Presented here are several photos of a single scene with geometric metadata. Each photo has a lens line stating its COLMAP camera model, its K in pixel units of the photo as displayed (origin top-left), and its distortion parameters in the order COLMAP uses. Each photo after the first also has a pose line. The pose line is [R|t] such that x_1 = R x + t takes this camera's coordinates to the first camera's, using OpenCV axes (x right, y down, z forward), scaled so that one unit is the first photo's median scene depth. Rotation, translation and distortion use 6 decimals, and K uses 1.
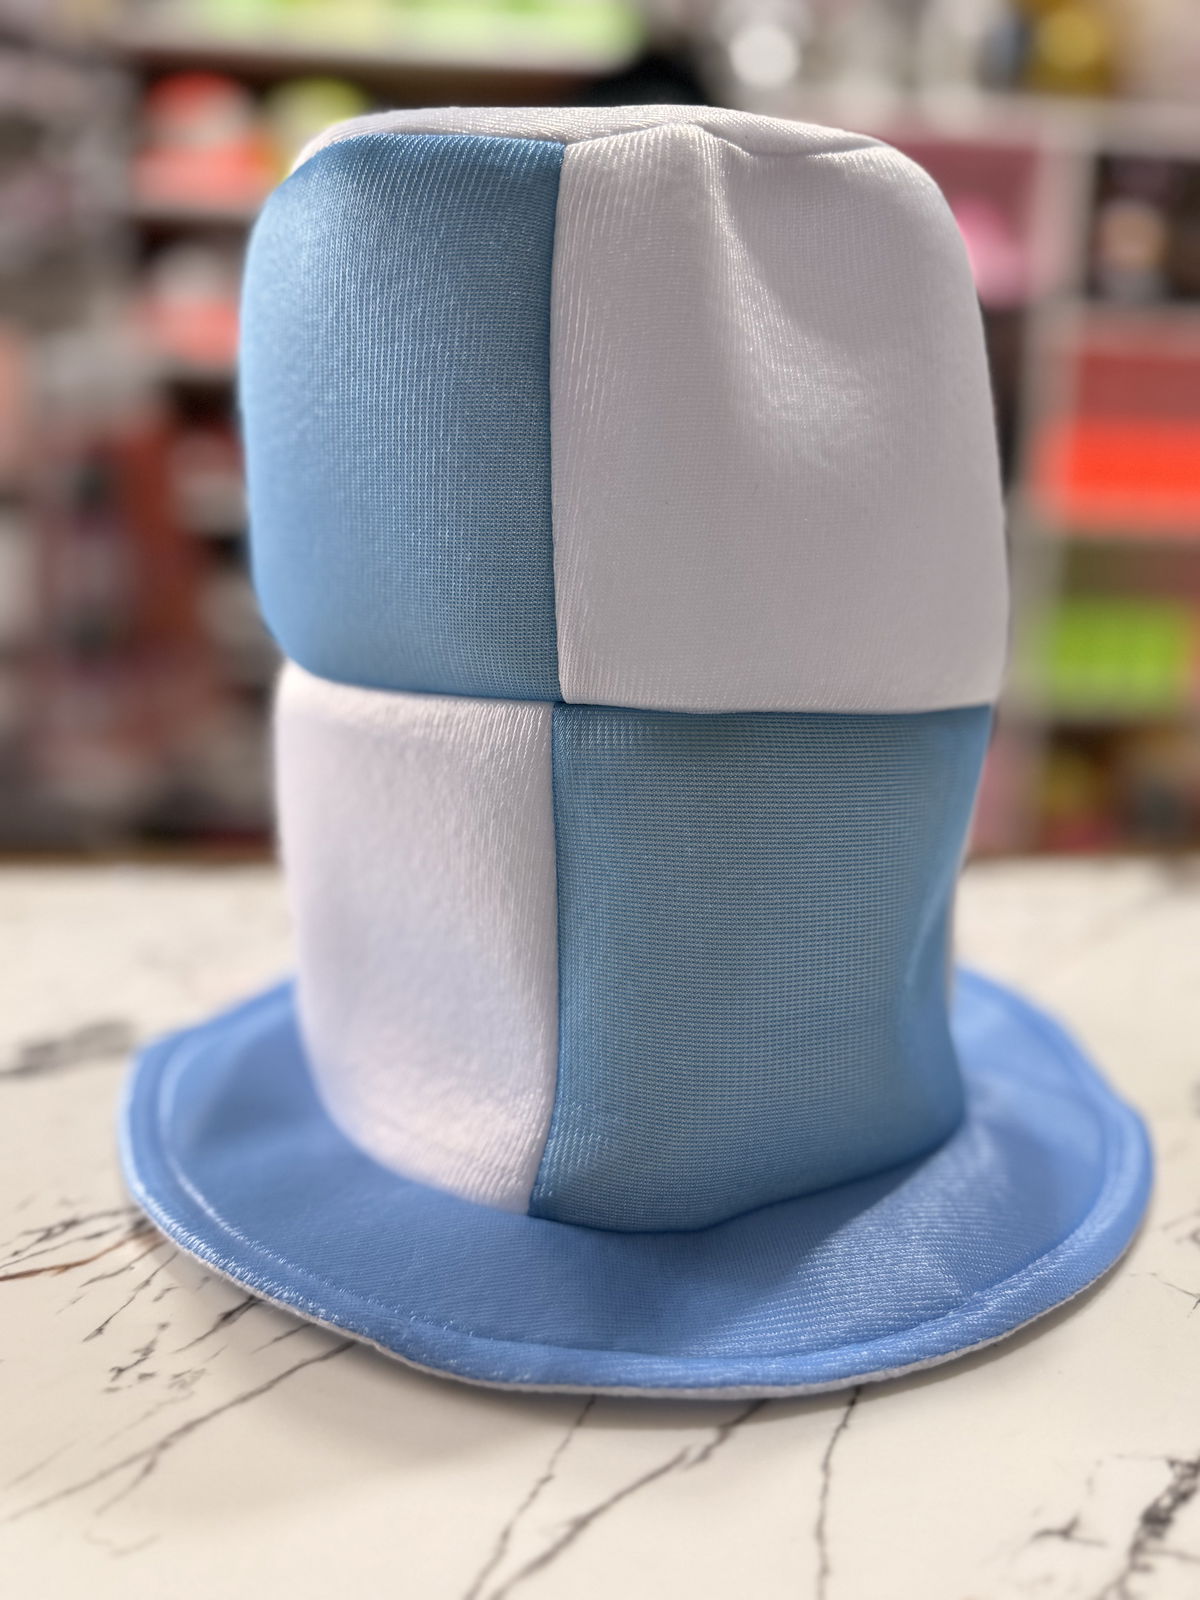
lens RADIAL K [[1302.5, 0, 589.4], [0, 1302.5, 804.3], [0, 0, 1]] dist [-0.055081, 0.017942]
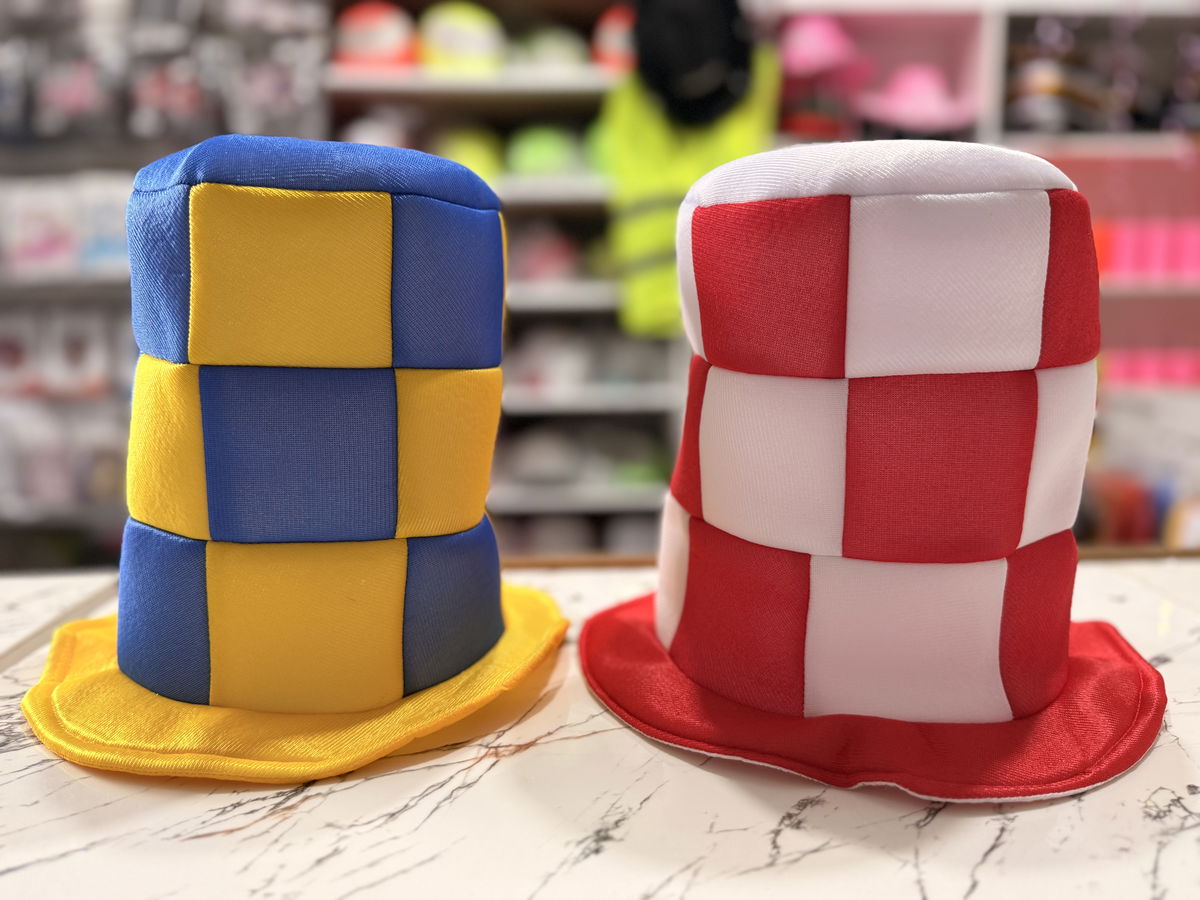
lens RADIAL K [[951.4, 0, 600.0], [0, 951.4, 450.0], [0, 0, 1]] dist [-0.040298, 0.008559]
pose [[0.997280, -0.013866, -0.072390, 0.205418], [0.010736, 0.998998, -0.043449, -0.099263], [0.072919, 0.042554, 0.996430, -0.267907]]
